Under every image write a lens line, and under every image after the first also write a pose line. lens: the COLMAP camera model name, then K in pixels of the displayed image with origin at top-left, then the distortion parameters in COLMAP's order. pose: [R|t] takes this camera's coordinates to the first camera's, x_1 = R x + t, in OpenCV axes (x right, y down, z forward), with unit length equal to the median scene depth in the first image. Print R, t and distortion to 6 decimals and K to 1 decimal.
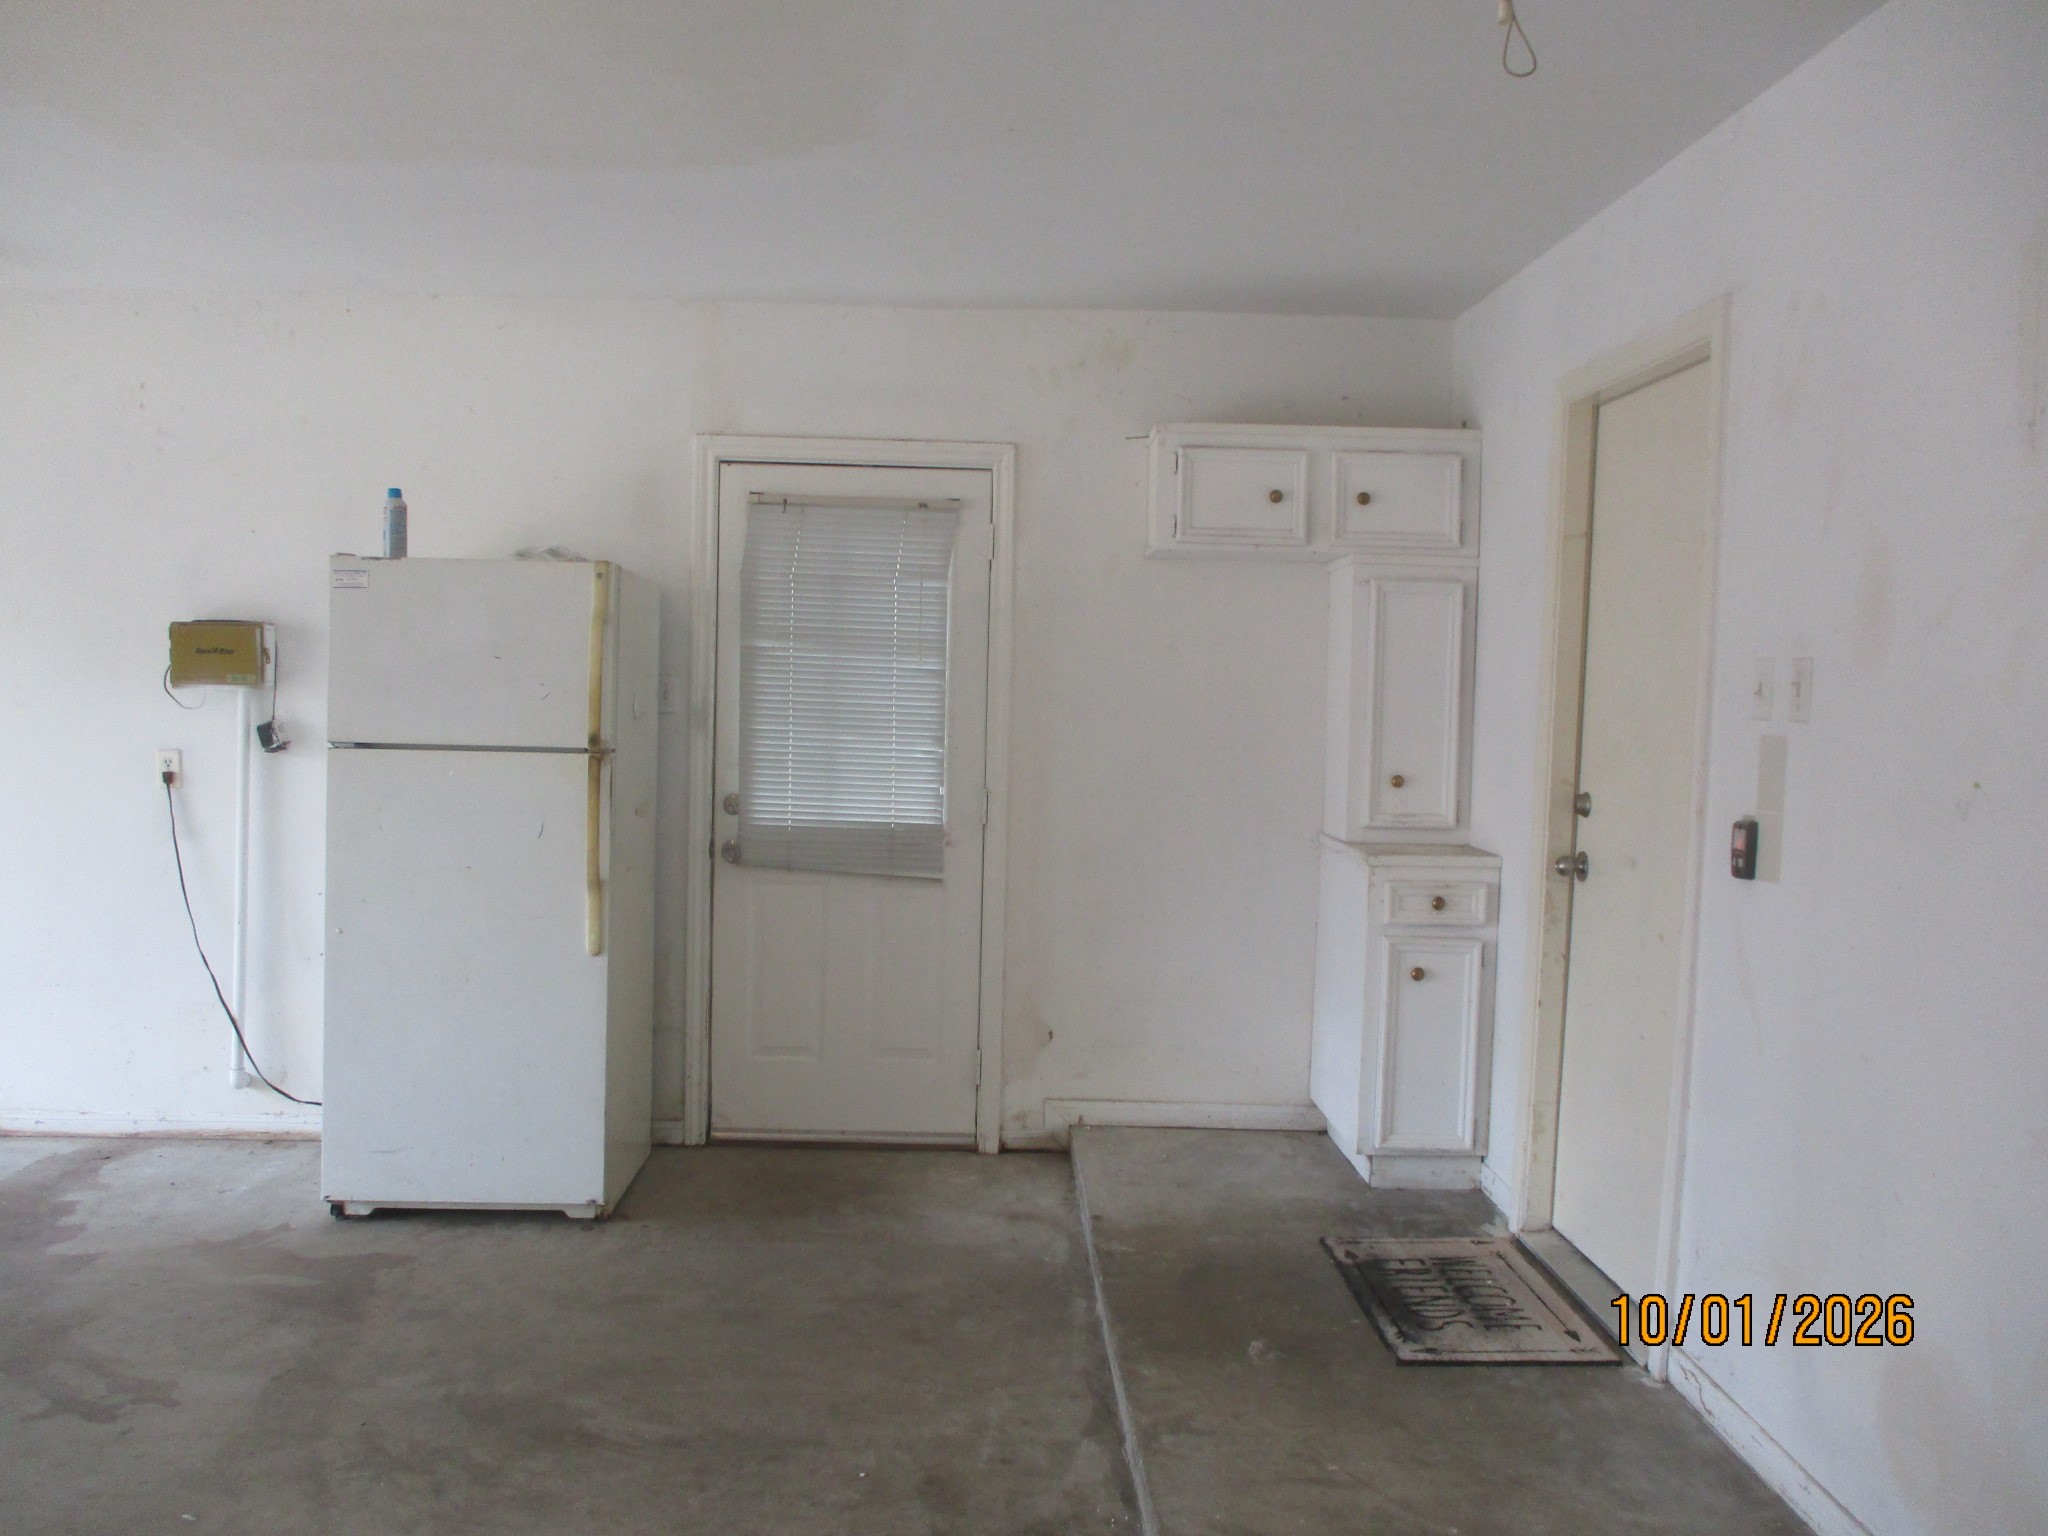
lens RADIAL K [[1701.4, 0, 1005.8], [0, 1701.4, 776.5], [0, 0, 1]] dist [-0.038968, 0.023491]
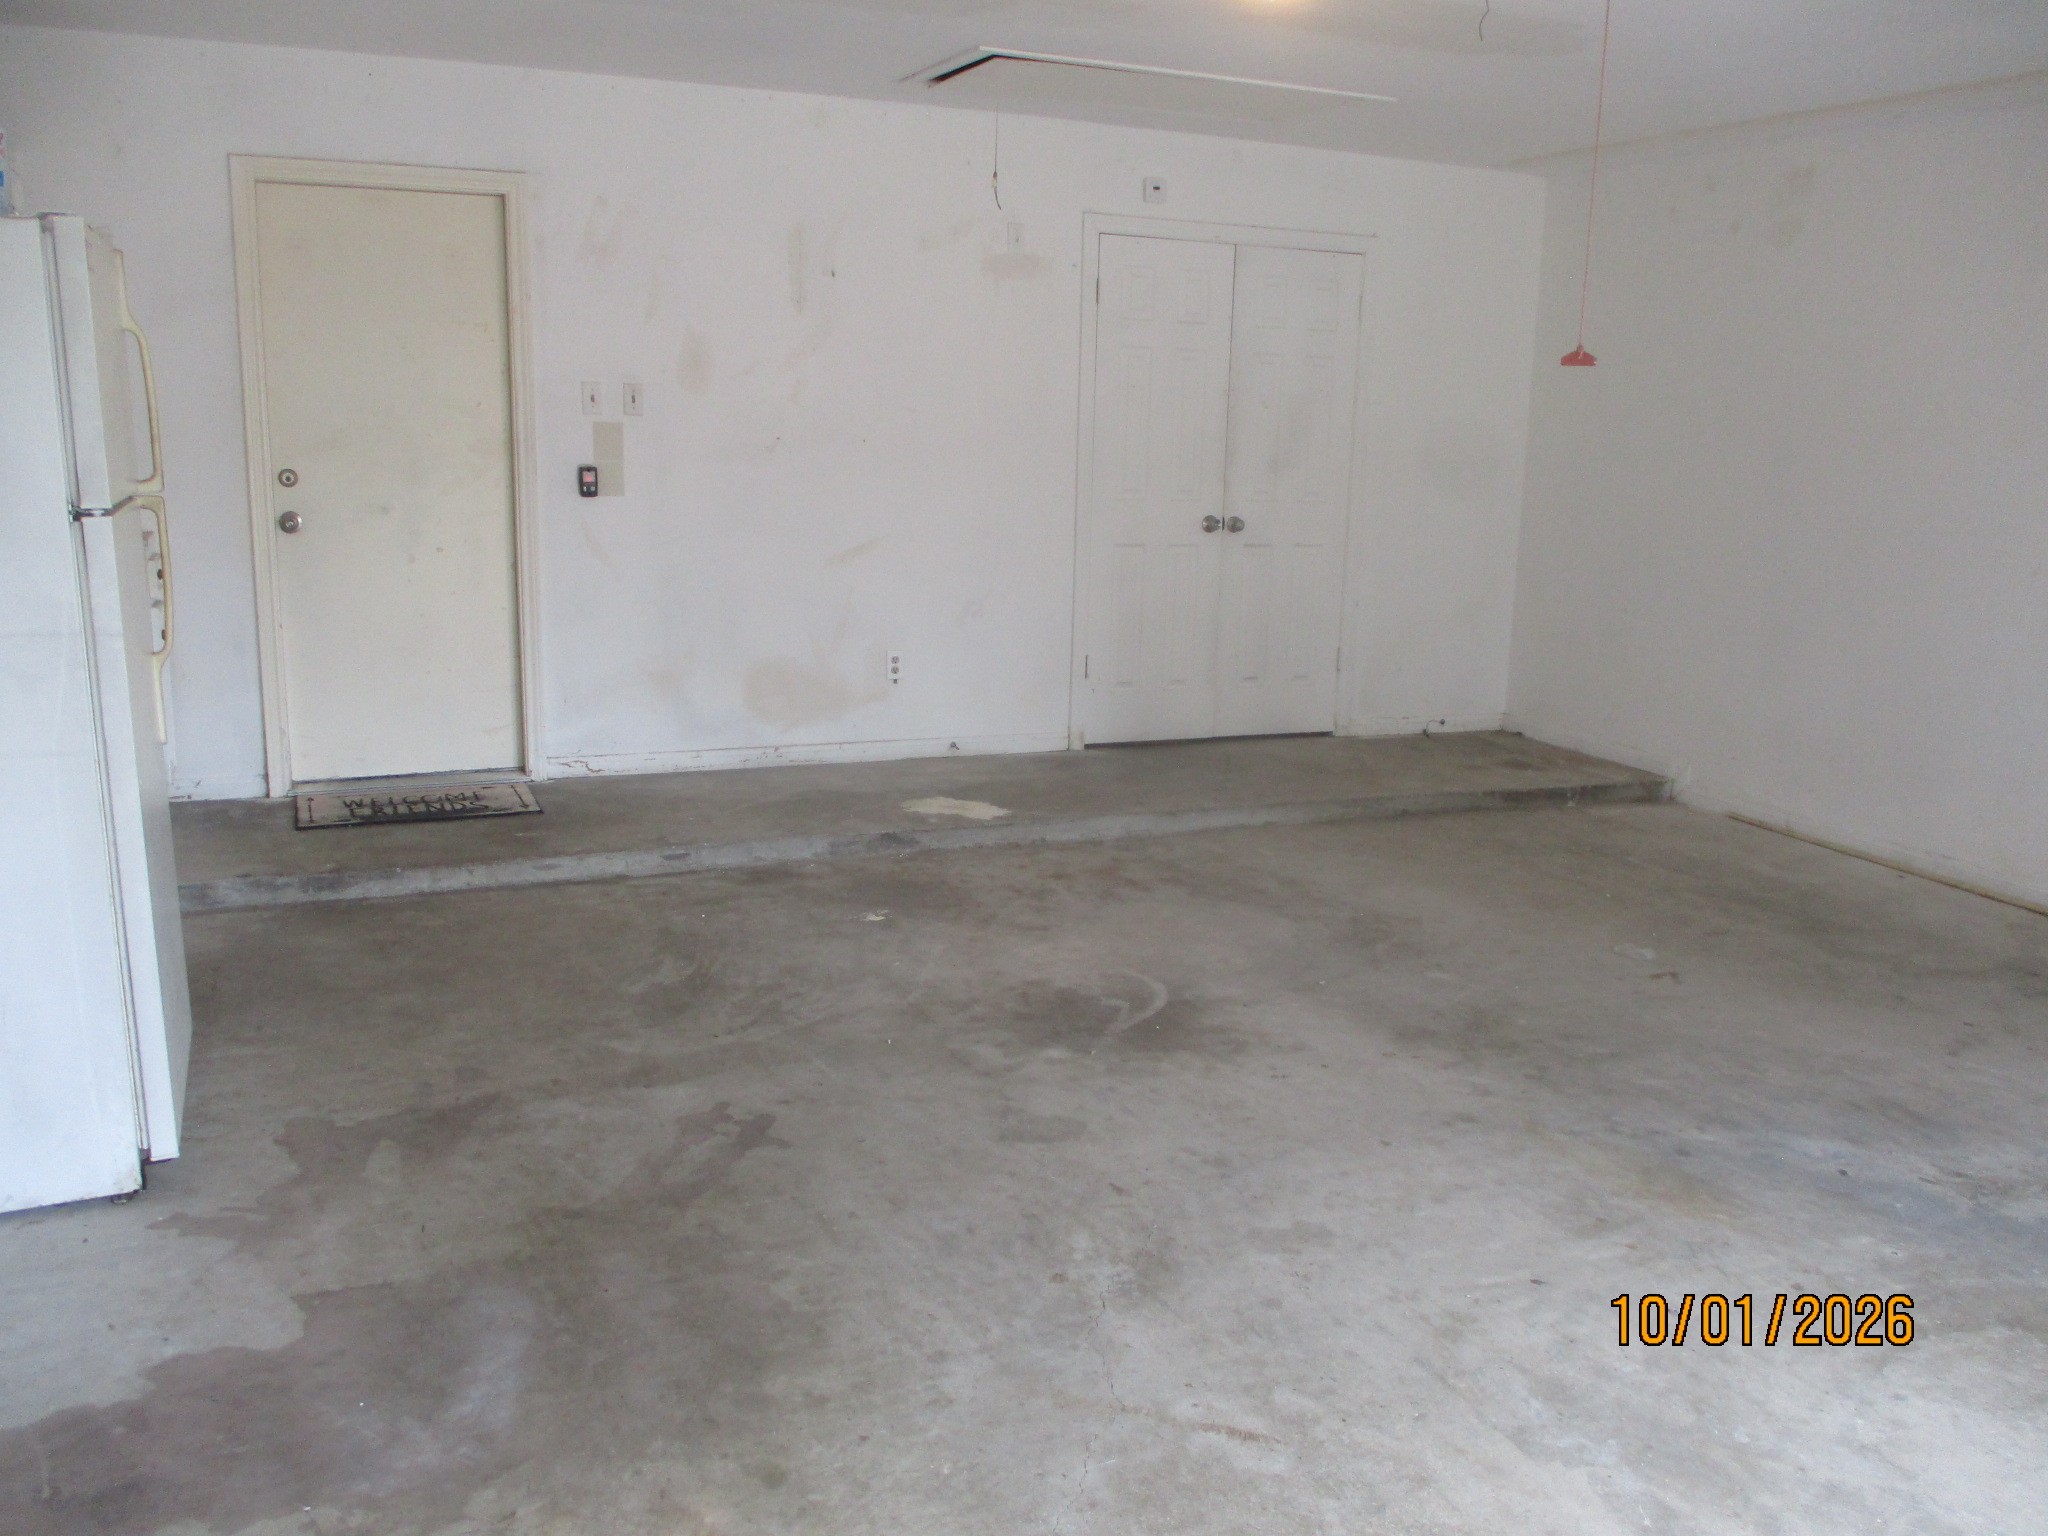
lens RADIAL K [[1701.4, 0, 1014.9], [0, 1701.4, 760.2], [0, 0, 1]] dist [-0.038968, 0.023491]
pose [[-0.346413, -0.226244, 0.910391, -1.475754], [0.023499, 0.968084, 0.249523, -0.114105], [-0.937788, 0.107831, -0.330040, 1.127513]]
